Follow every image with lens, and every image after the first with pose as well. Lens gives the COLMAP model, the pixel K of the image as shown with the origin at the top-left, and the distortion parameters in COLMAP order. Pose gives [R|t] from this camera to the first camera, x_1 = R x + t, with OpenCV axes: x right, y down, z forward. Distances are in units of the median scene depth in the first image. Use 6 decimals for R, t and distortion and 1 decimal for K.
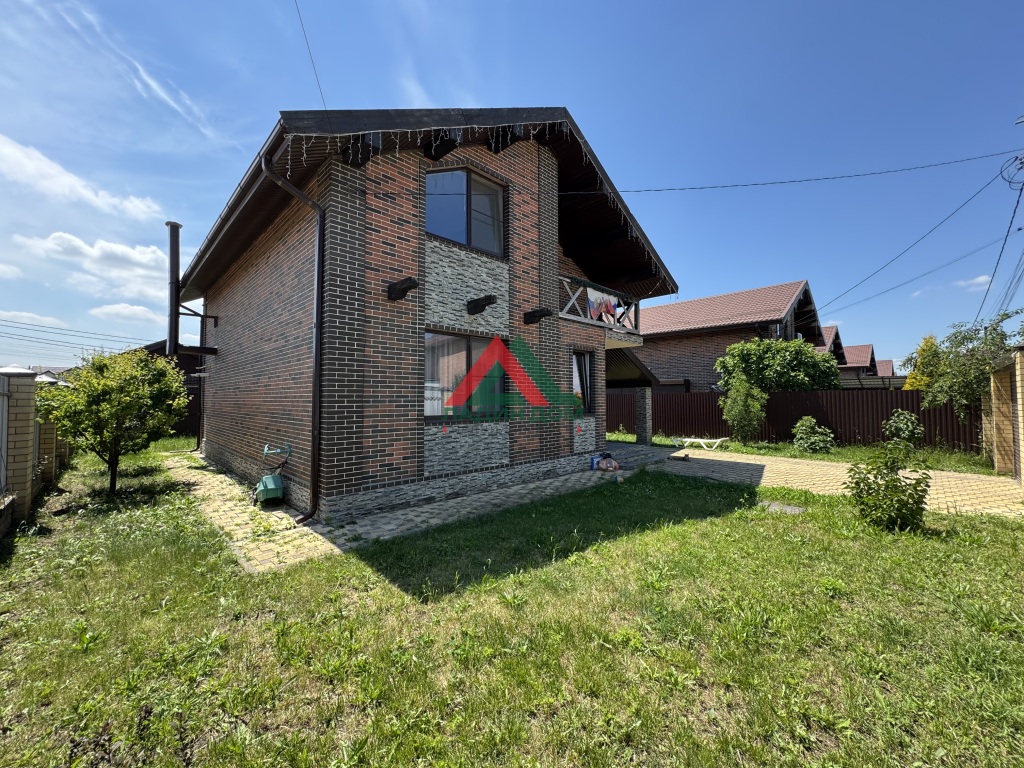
lens RADIAL K [[410.3, 0, 514.3], [0, 410.3, 382.6], [0, 0, 1]] dist [-0.005151, 0.000934]
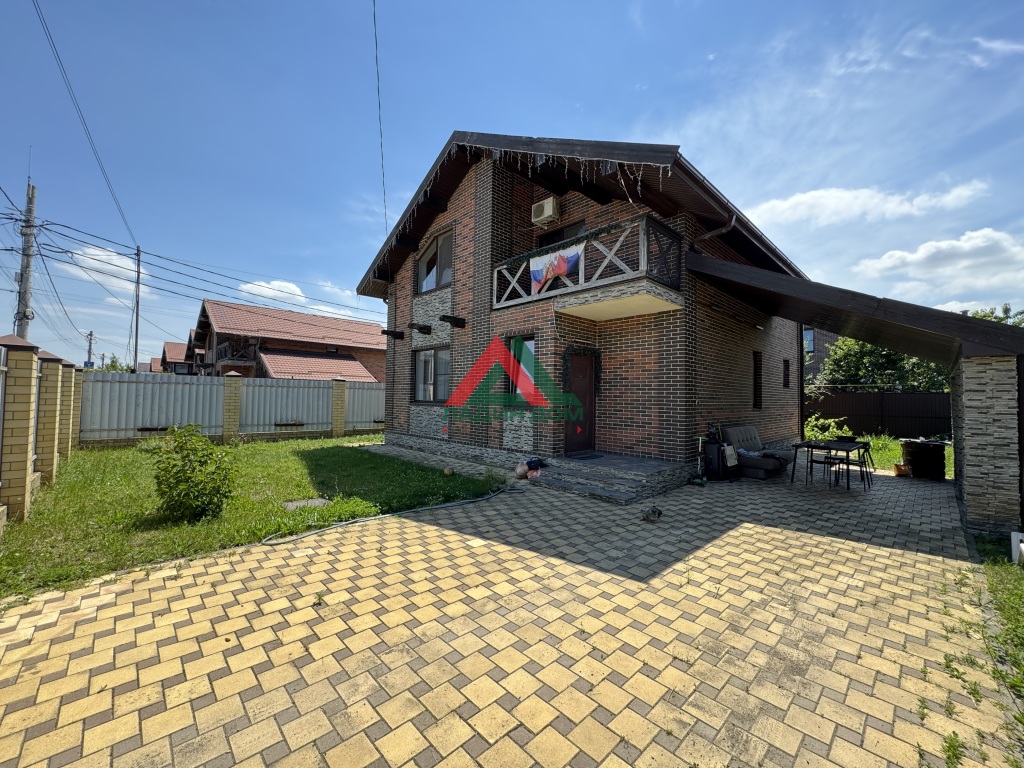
lens RADIAL K [[410.3, 0, 510.5], [0, 410.3, 380.8], [0, 0, 1]] dist [-0.005151, 0.000934]
pose [[-0.026717, -0.037429, -0.998942, 1.336505], [0.025499, 0.998948, -0.038112, 0.067529], [0.999318, -0.026490, -0.025734, 1.276342]]
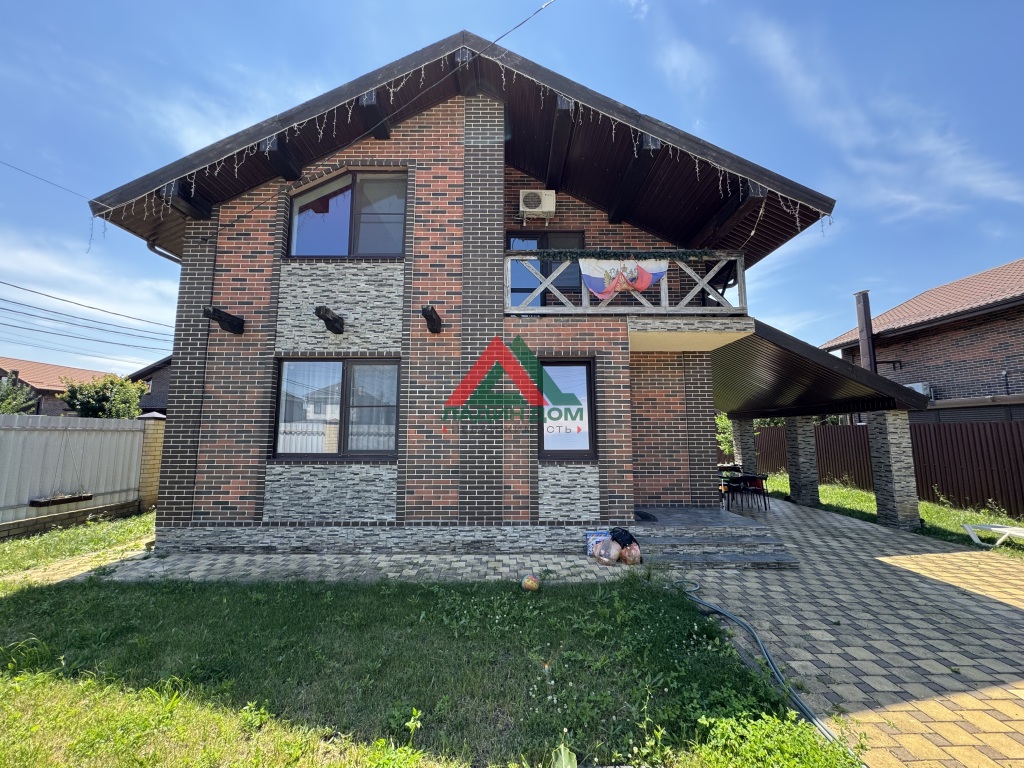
lens RADIAL K [[410.3, 0, 512.0], [0, 410.3, 382.1], [0, 0, 1]] dist [-0.005151, 0.000934]
pose [[0.710562, -0.085196, -0.698457, 0.699409], [0.027886, 0.995273, -0.093032, 0.021114], [0.703081, 0.046628, 0.709579, 0.627938]]
